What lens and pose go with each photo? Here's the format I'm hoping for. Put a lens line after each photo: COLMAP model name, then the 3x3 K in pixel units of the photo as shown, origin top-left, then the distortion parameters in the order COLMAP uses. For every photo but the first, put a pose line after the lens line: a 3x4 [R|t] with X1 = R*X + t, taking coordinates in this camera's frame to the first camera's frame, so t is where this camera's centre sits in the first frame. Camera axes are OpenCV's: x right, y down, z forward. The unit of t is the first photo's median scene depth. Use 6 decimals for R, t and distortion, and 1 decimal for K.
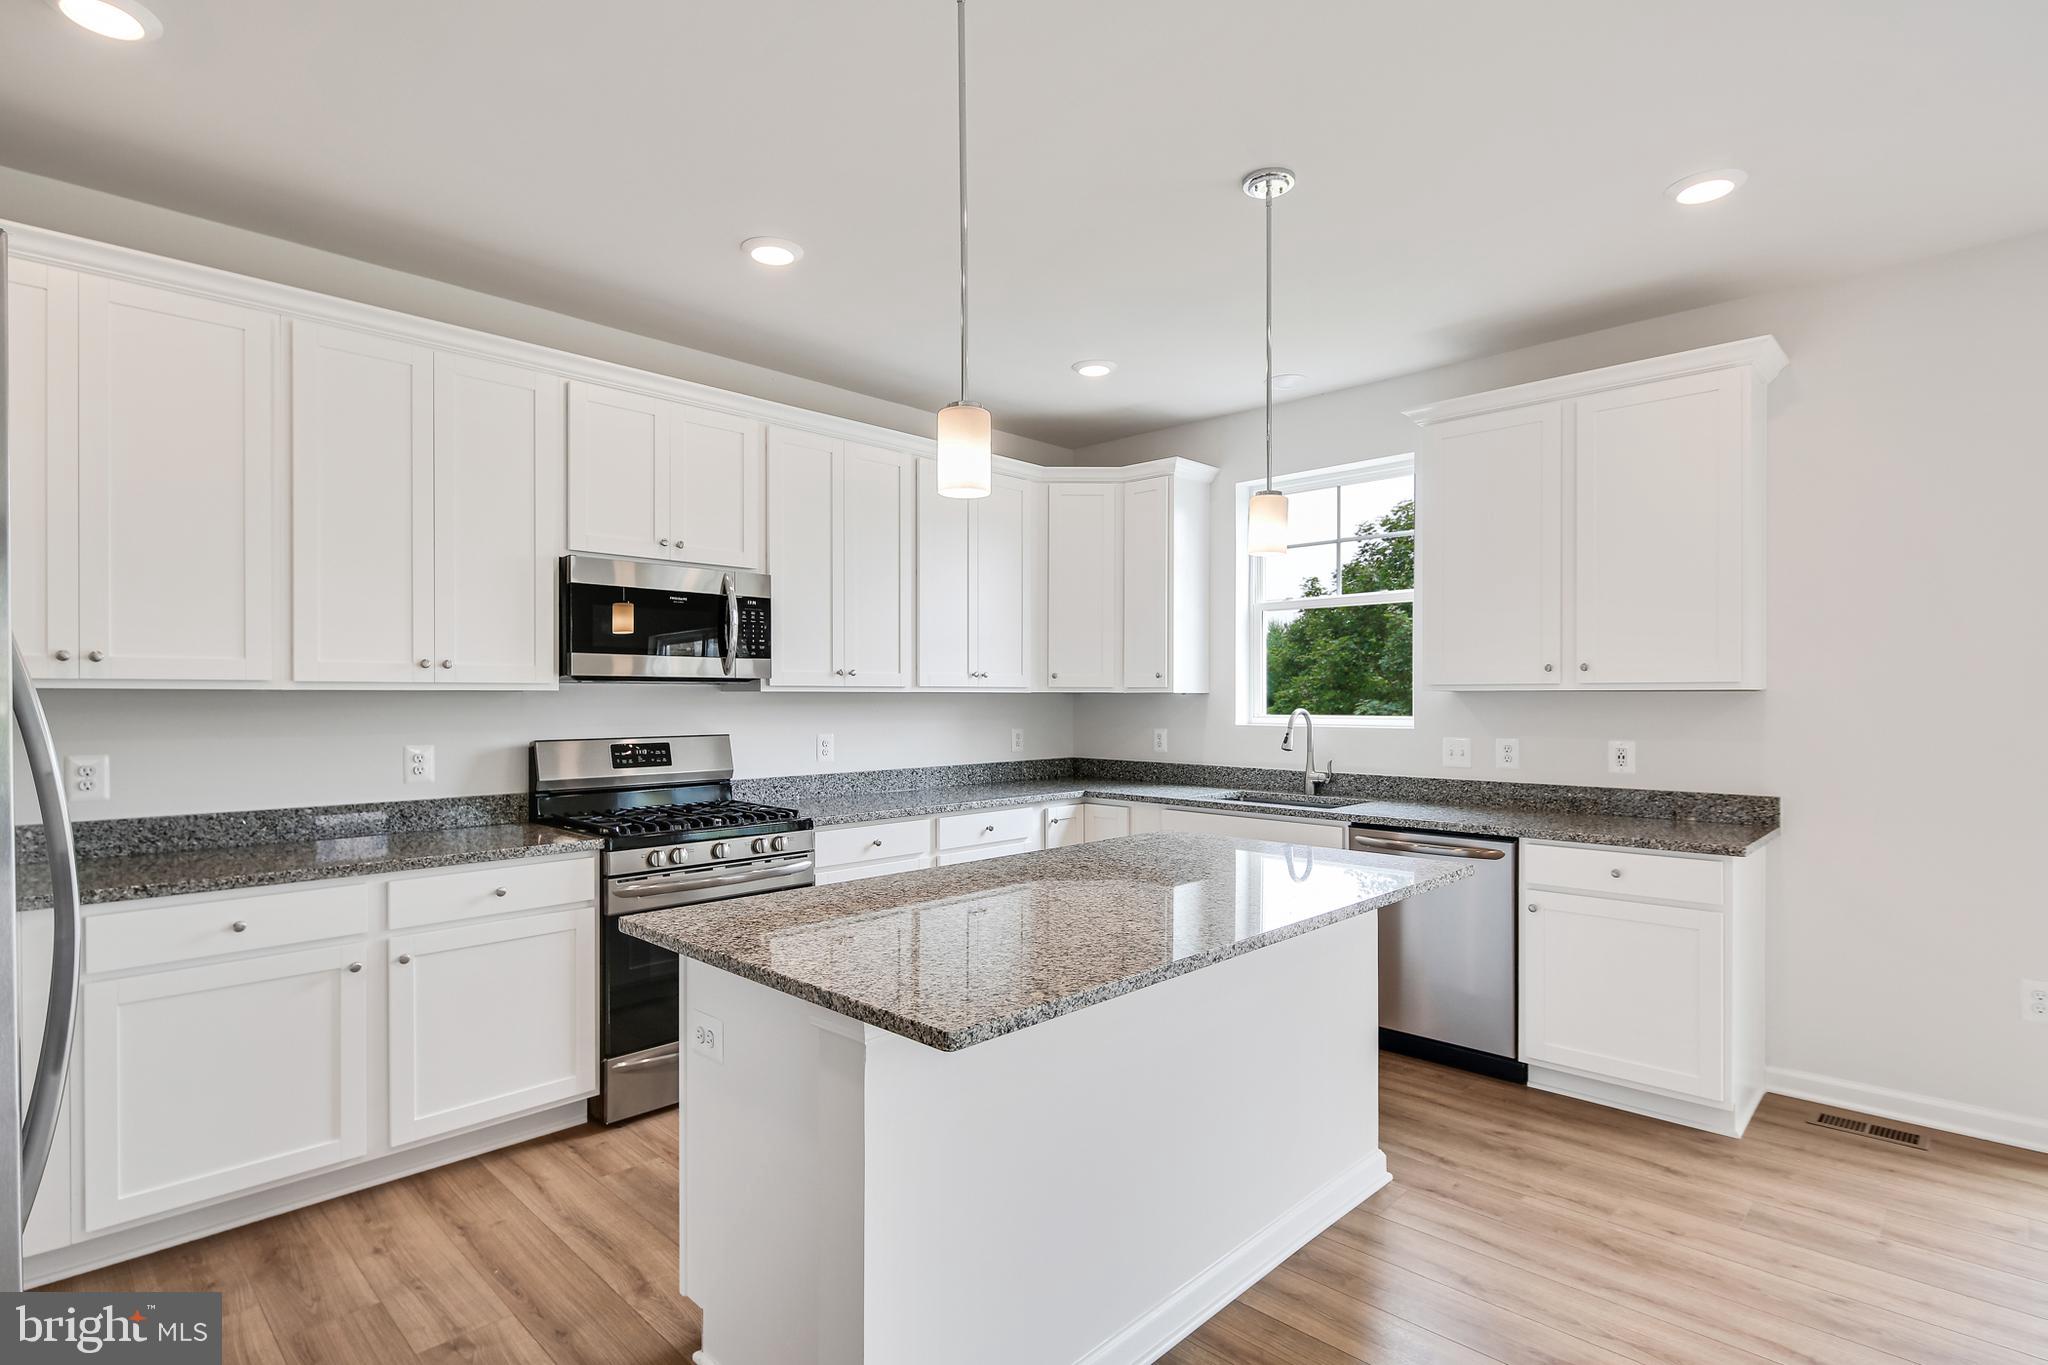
lens RADIAL K [[1017.0, 0, 1024.0], [0, 1017.0, 682.5], [0, 0, 1]] dist [0.001036, -0.000197]
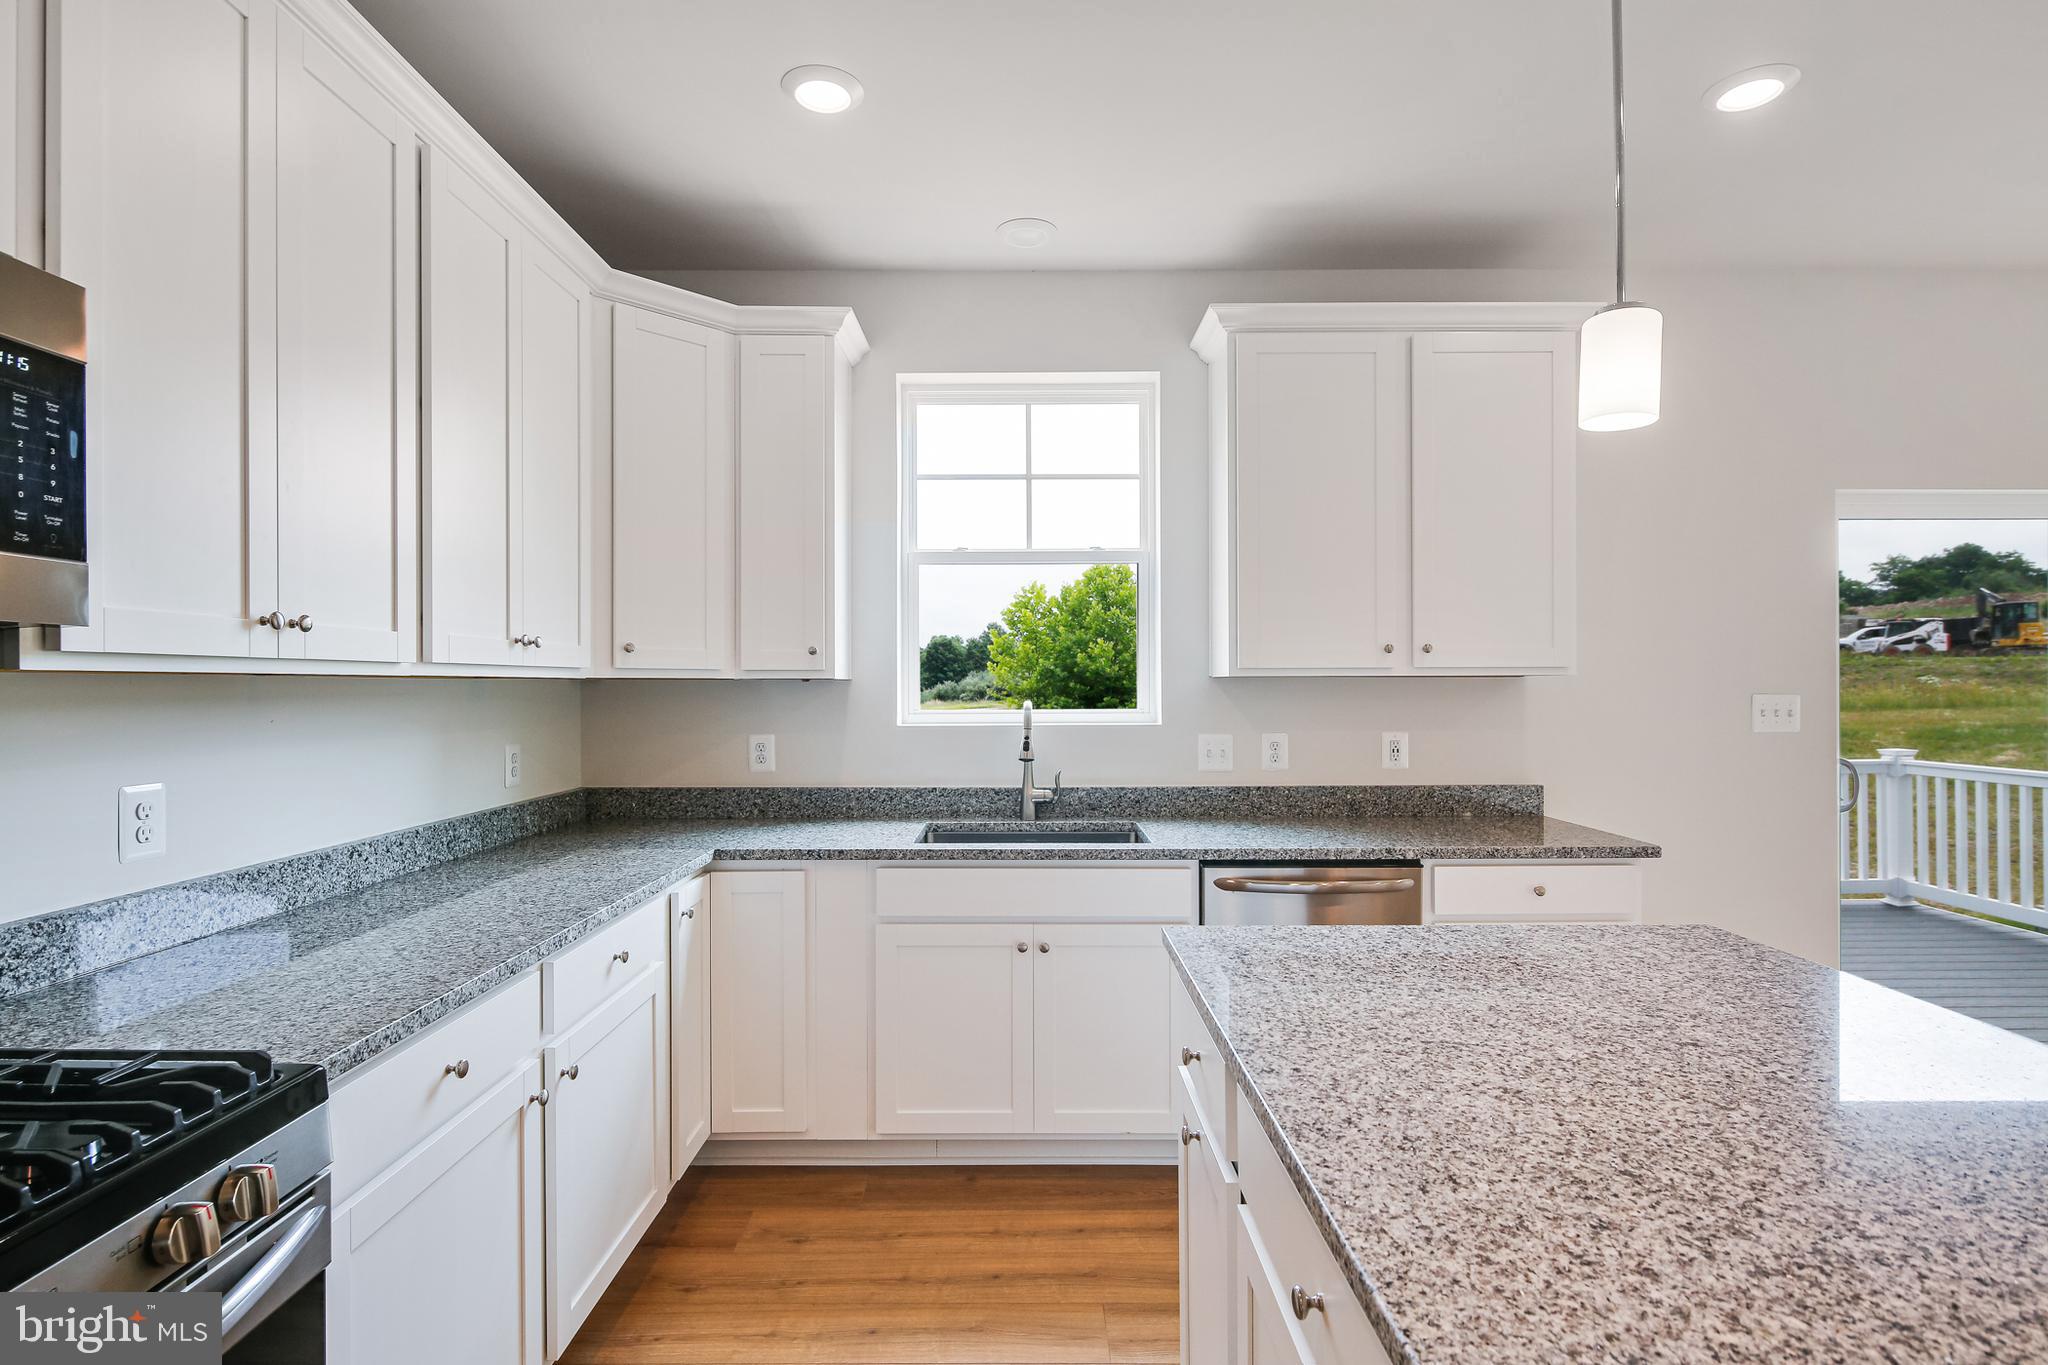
lens RADIAL K [[996.2, 0, 1022.8], [0, 996.2, 674.0], [0, 0, 1]] dist [-0.000256, -0.000571]
pose [[0.714468, 0.005547, 0.699647, -0.222970], [-0.007112, 0.999974, -0.000666, 0.007314], [-0.699632, -0.004501, 0.714489, 0.512046]]
